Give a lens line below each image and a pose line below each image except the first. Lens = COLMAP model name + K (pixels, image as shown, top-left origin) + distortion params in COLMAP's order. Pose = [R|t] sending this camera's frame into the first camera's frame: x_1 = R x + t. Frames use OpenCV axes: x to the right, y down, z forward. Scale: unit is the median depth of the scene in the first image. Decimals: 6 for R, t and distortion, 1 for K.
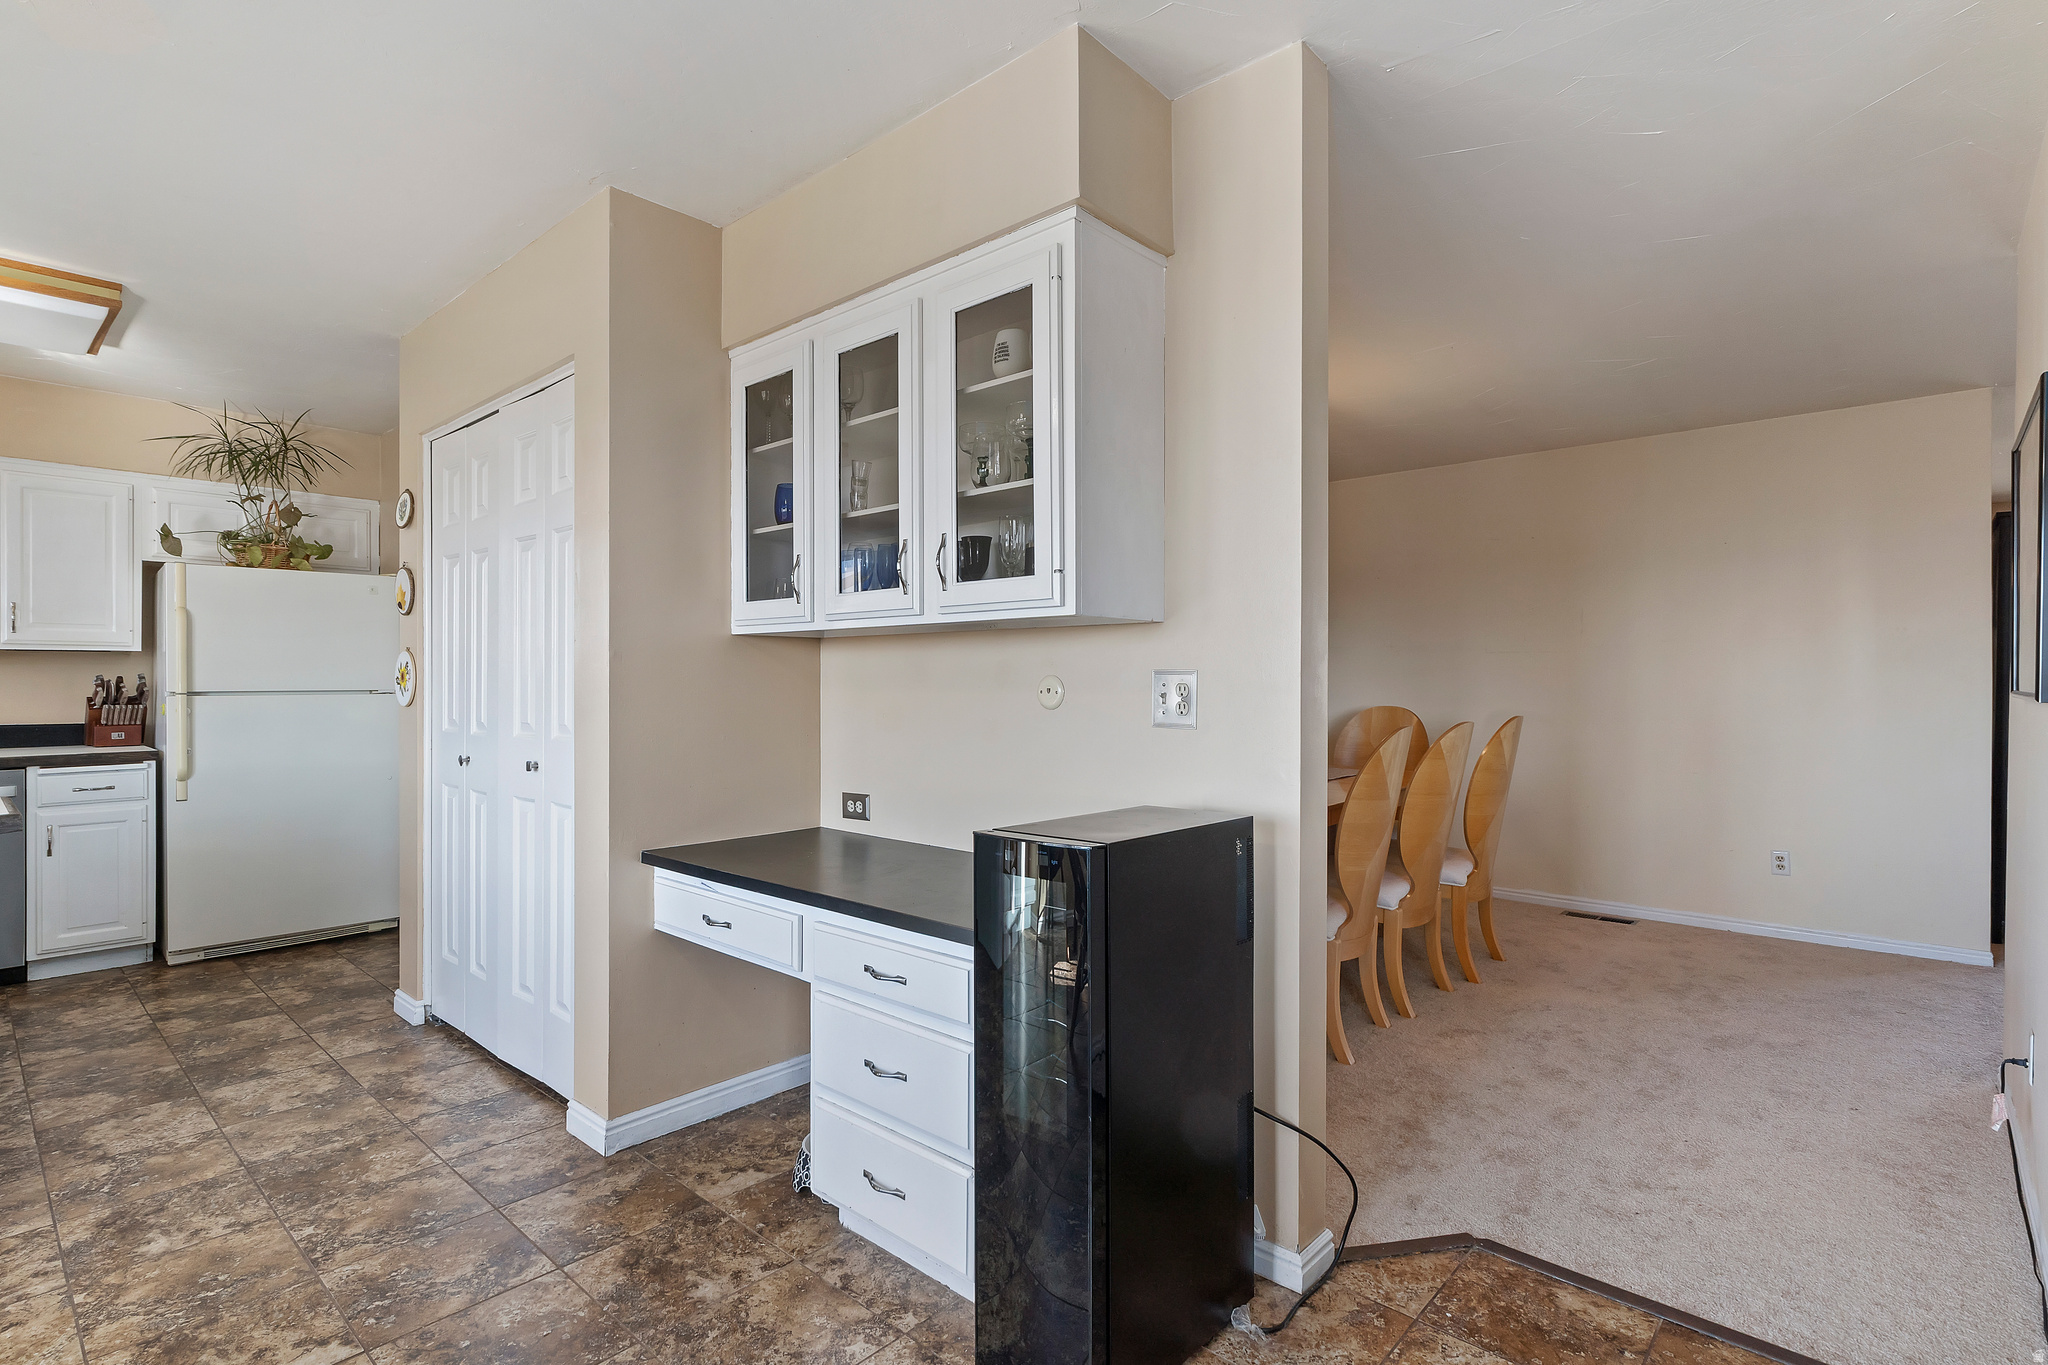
lens RADIAL K [[990.5, 0, 1025.1], [0, 990.5, 681.8], [0, 0, 1]] dist [0.004468, -0.000651]
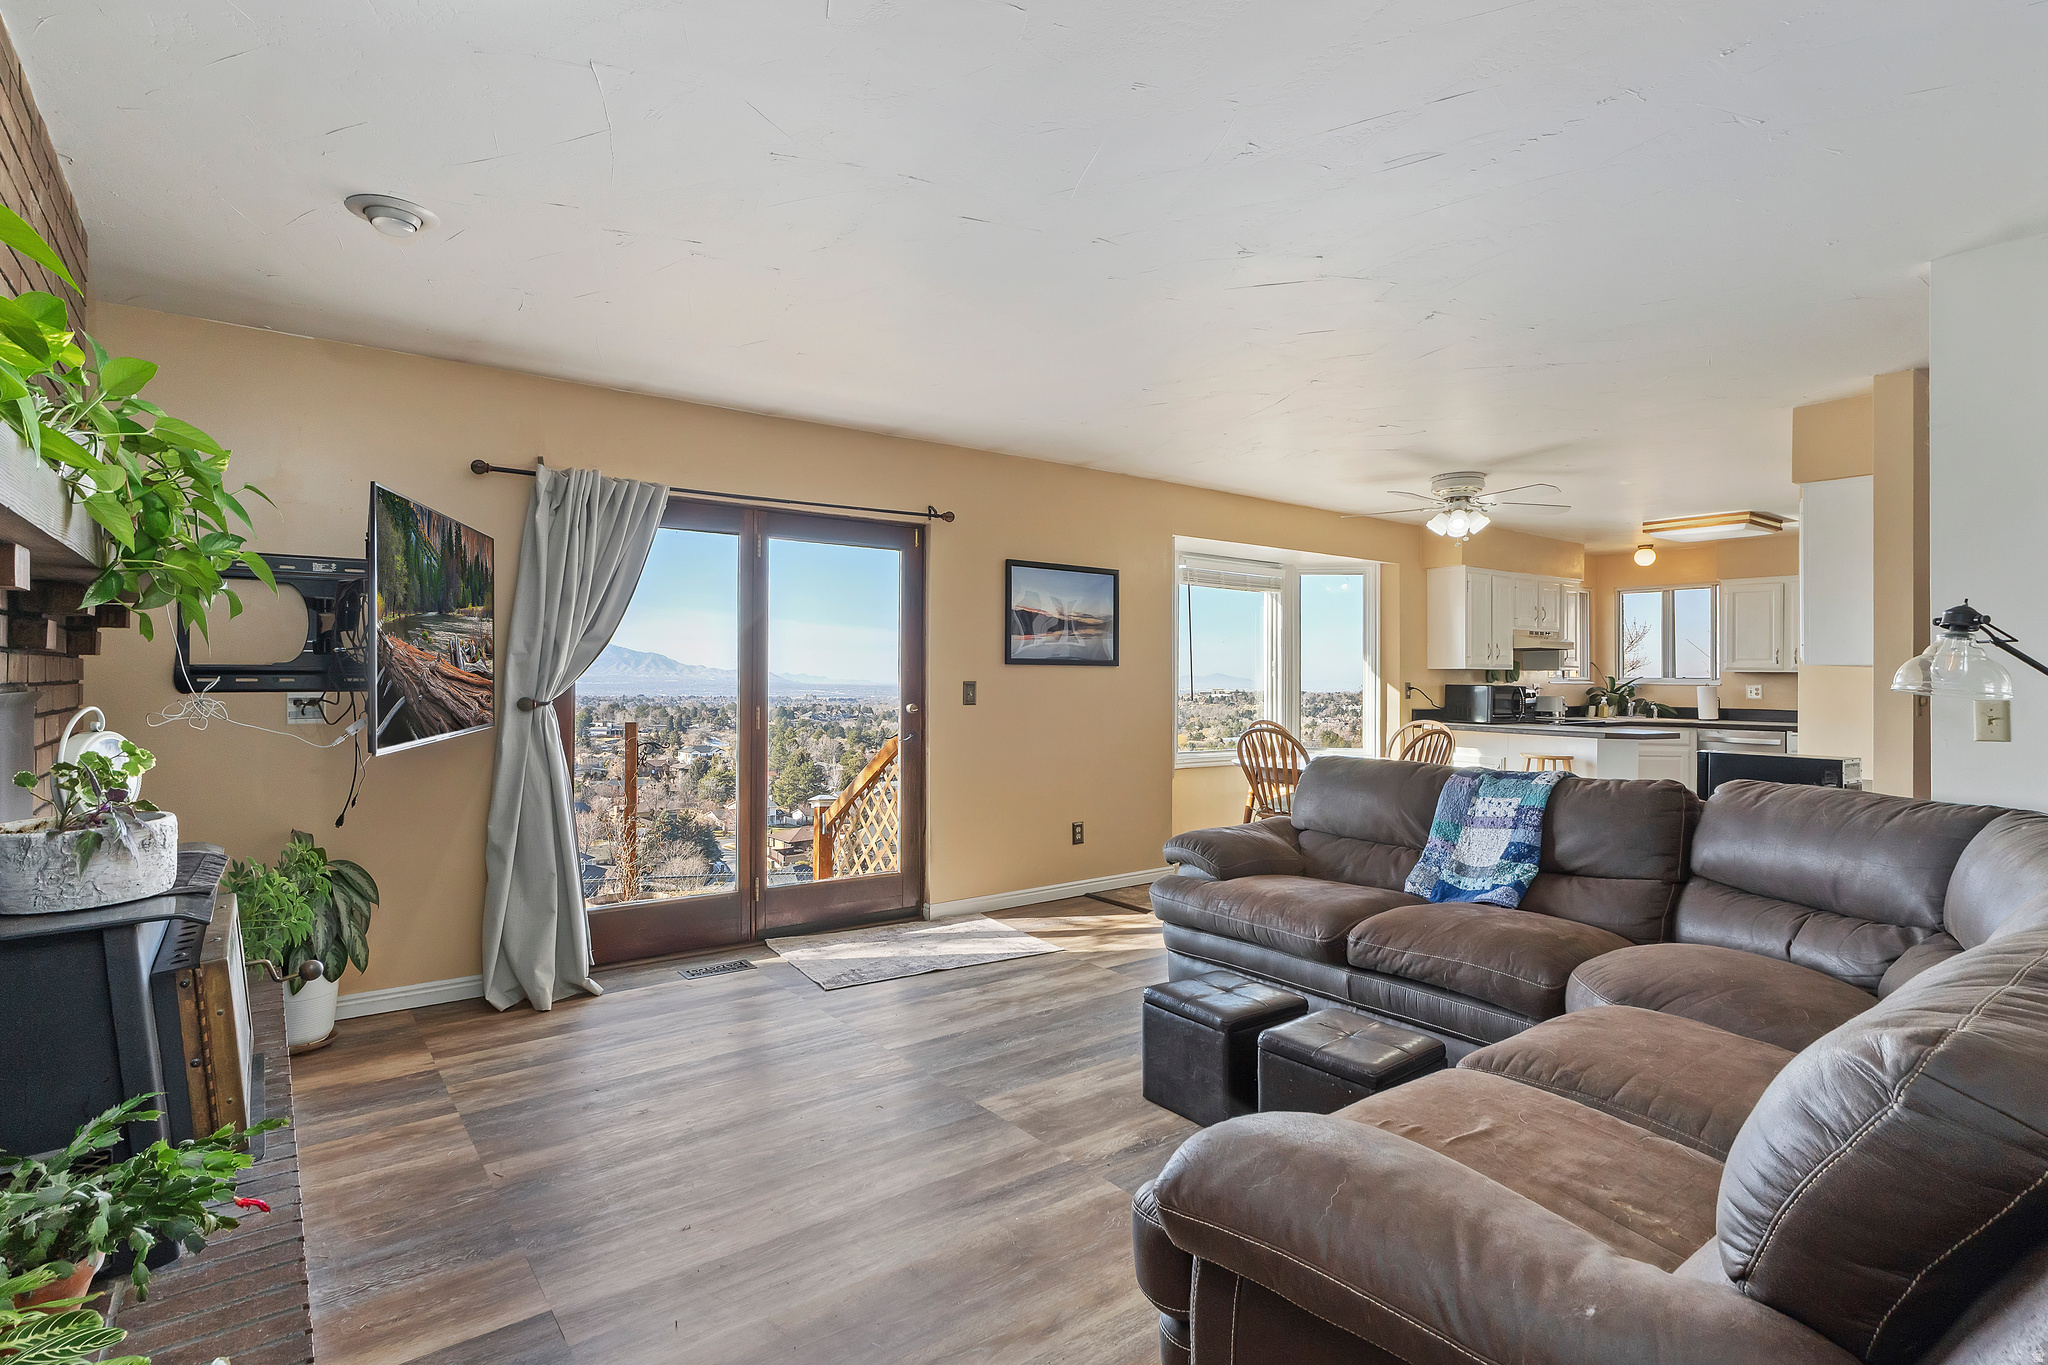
lens RADIAL K [[990.5, 0, 995.2], [0, 990.5, 678.4], [0, 0, 1]] dist [0.004468, -0.000651]
pose [[-0.216767, 0.002412, -0.976220, 1.377342], [-0.009169, 0.999948, 0.004507, -0.016378], [0.976180, 0.009928, -0.216733, -0.136739]]
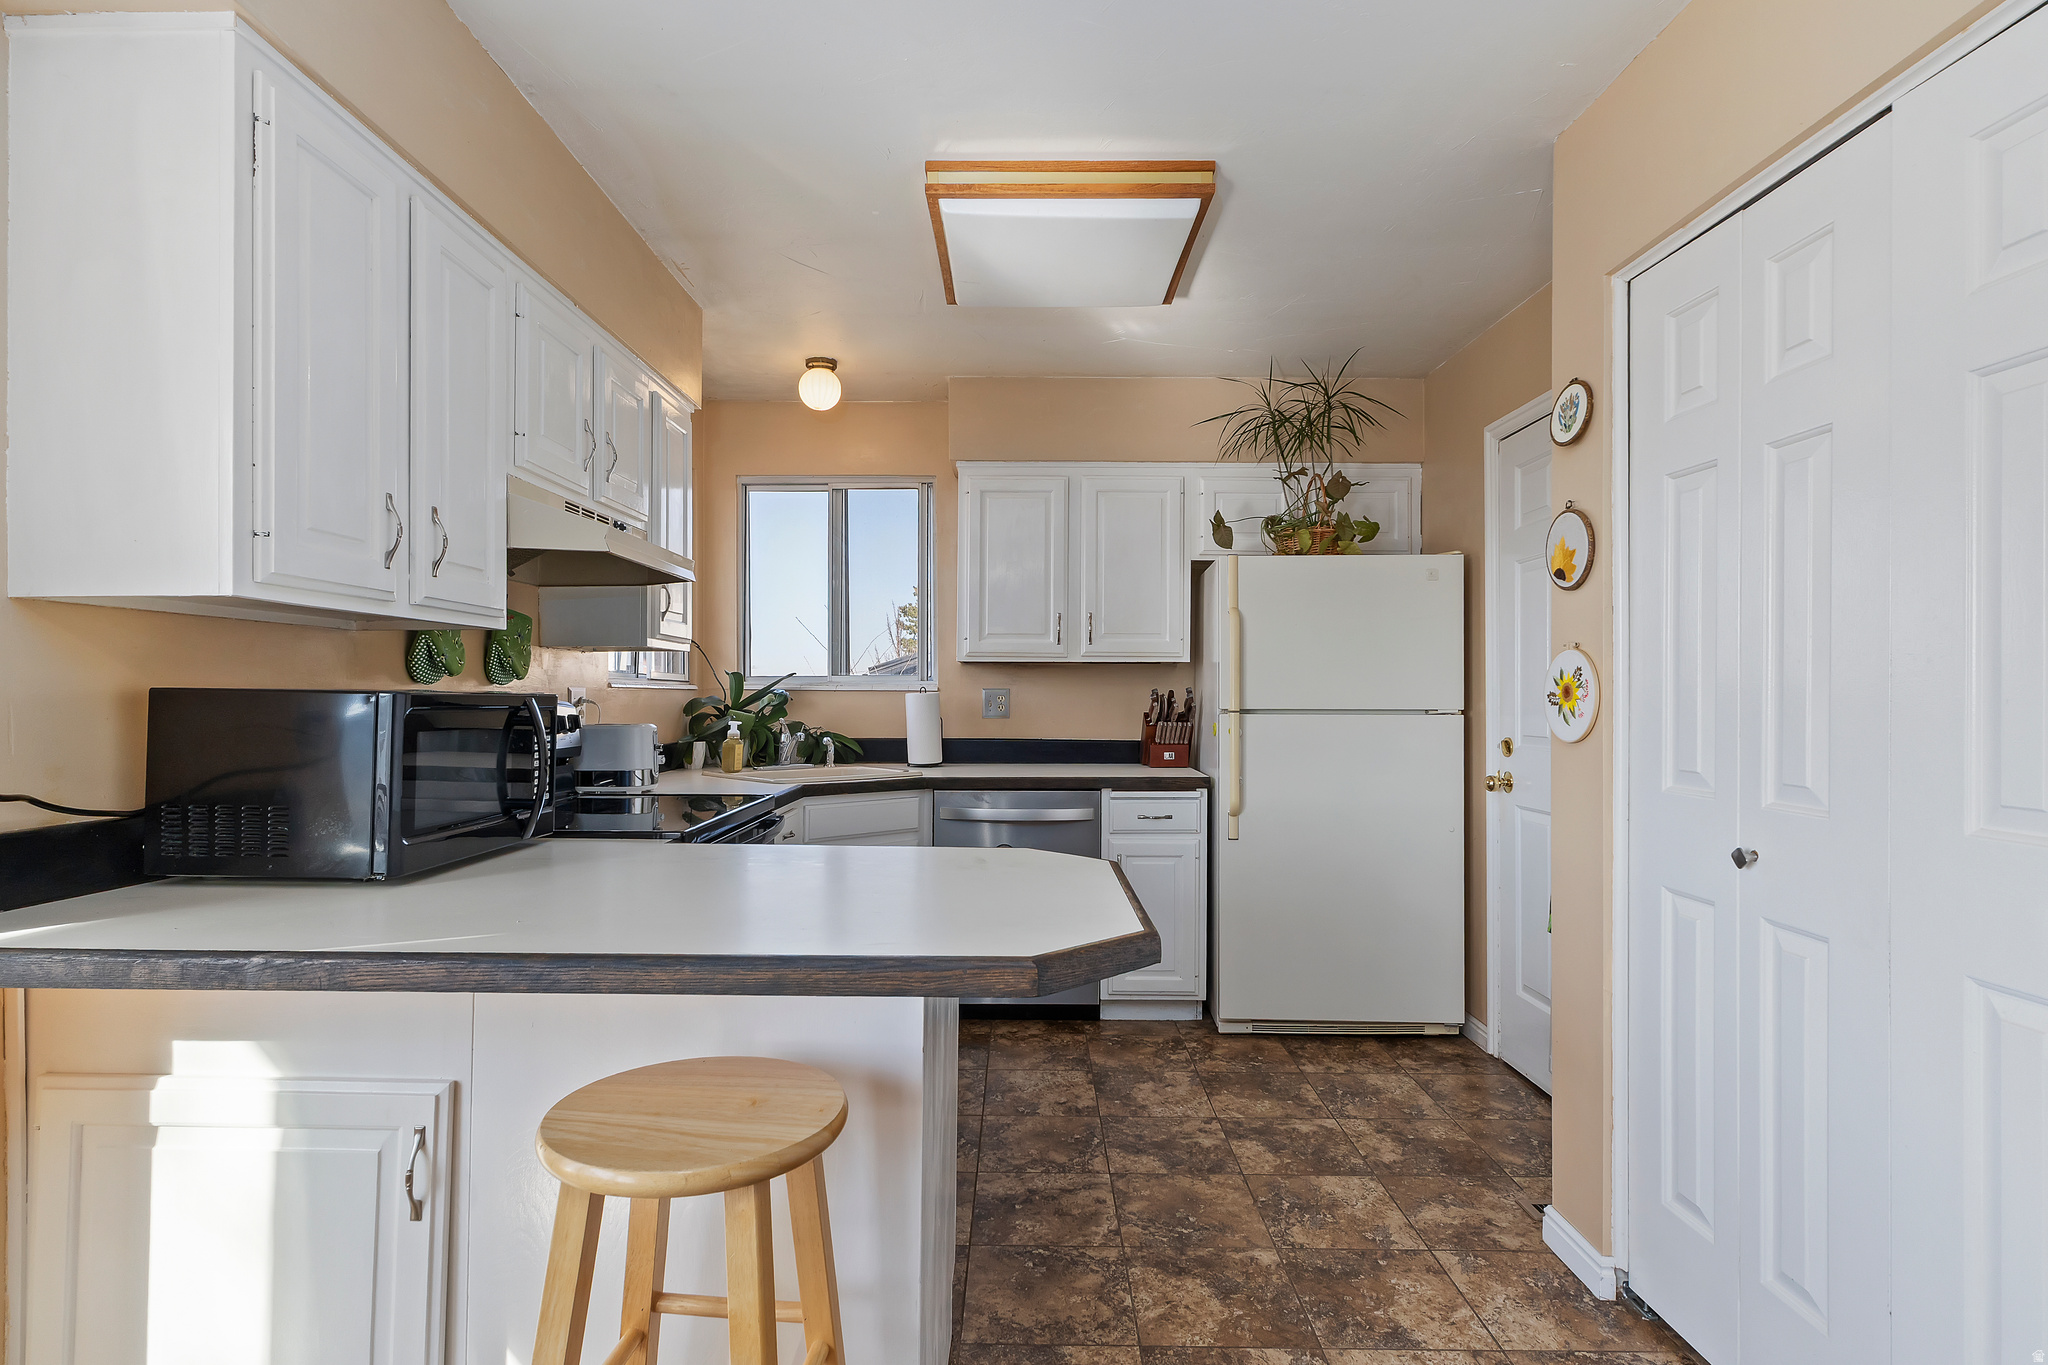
lens RADIAL K [[990.5, 0, 1010.7], [0, 990.5, 678.3], [0, 0, 1]] dist [0.004468, -0.000651]
pose [[0.665050, -0.006589, -0.746770, -0.393959], [-0.006612, 0.999870, -0.014710, -0.002637], [0.746770, 0.014720, 0.664920, 0.342451]]
